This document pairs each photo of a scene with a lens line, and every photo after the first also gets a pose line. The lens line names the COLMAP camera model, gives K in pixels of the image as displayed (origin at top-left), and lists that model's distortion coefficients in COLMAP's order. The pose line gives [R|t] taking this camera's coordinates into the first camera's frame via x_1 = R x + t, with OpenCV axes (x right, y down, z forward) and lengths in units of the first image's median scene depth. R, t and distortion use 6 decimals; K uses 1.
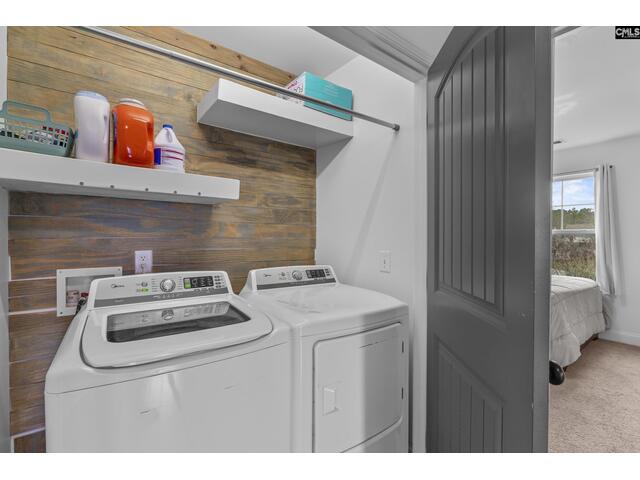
lens RADIAL K [[296.1, 0, 323.3], [0, 296.1, 242.7], [0, 0, 1]] dist [-0.008461, 0.000514]
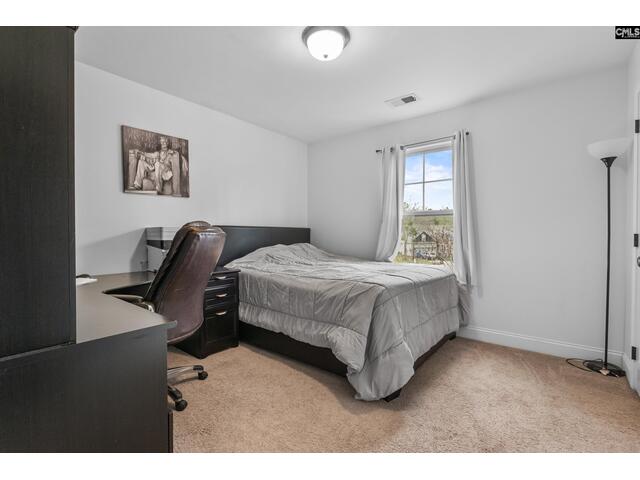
lens RADIAL K [[296.1, 0, 317.2], [0, 296.1, 237.0], [0, 0, 1]] dist [-0.008461, 0.000514]
pose [[0.974516, -0.001543, 0.224315, 0.379603], [0.001728, 0.999998, -0.000627, 0.041046], [-0.224313, 0.000998, 0.974517, 0.277889]]
